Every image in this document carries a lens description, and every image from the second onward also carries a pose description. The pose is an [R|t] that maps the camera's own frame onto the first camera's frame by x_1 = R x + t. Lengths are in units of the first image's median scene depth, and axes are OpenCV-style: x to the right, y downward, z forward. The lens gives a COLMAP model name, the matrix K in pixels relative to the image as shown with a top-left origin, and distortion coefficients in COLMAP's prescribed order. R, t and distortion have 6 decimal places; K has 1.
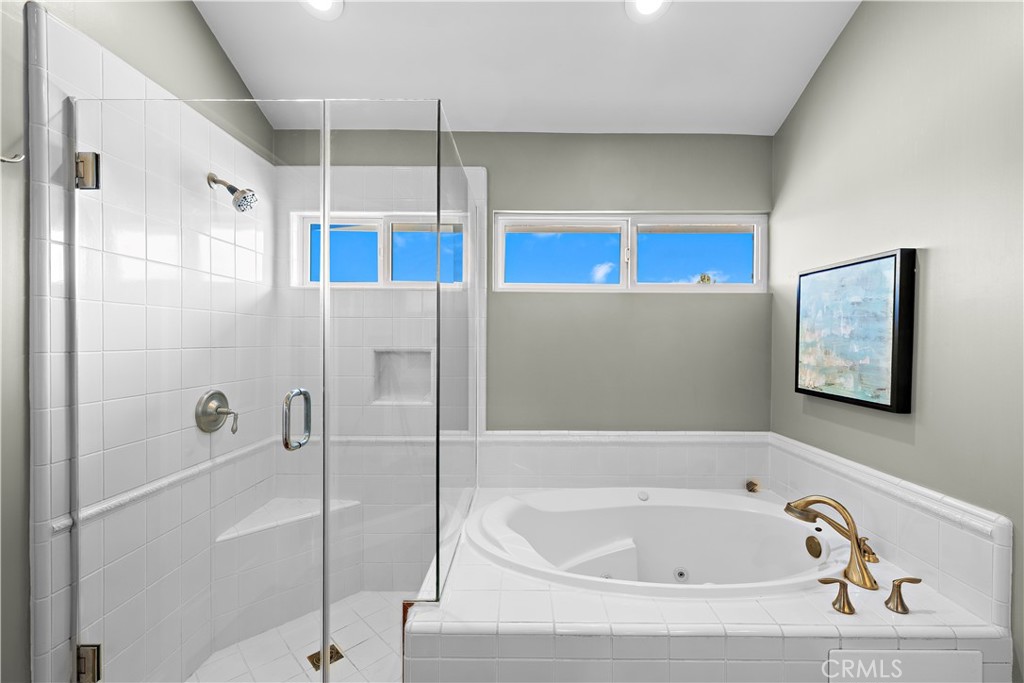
lens RADIAL K [[433.0, 0, 514.1], [0, 433.0, 345.3], [0, 0, 1]] dist [0.000054, -0.000479]
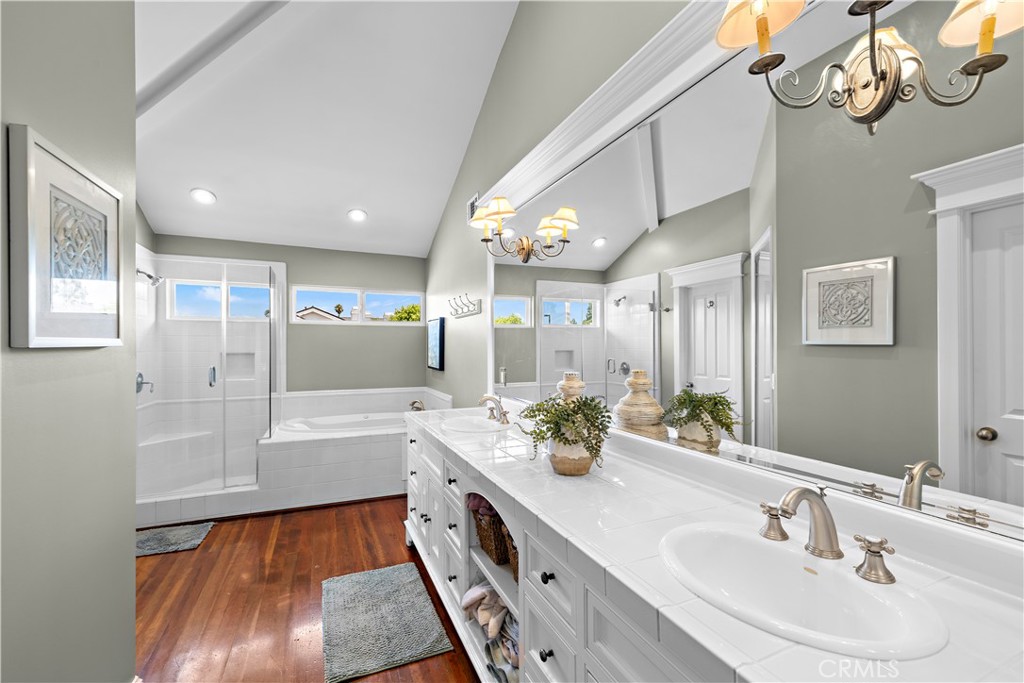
lens RADIAL K [[433.0, 0, 512.1], [0, 433.0, 347.3], [0, 0, 1]] dist [0.000054, -0.000479]
pose [[0.910885, -0.005051, 0.412630, 0.066126], [0.006312, 0.999979, -0.001692, -0.001682], [-0.412612, 0.004146, 0.910897, -1.346640]]
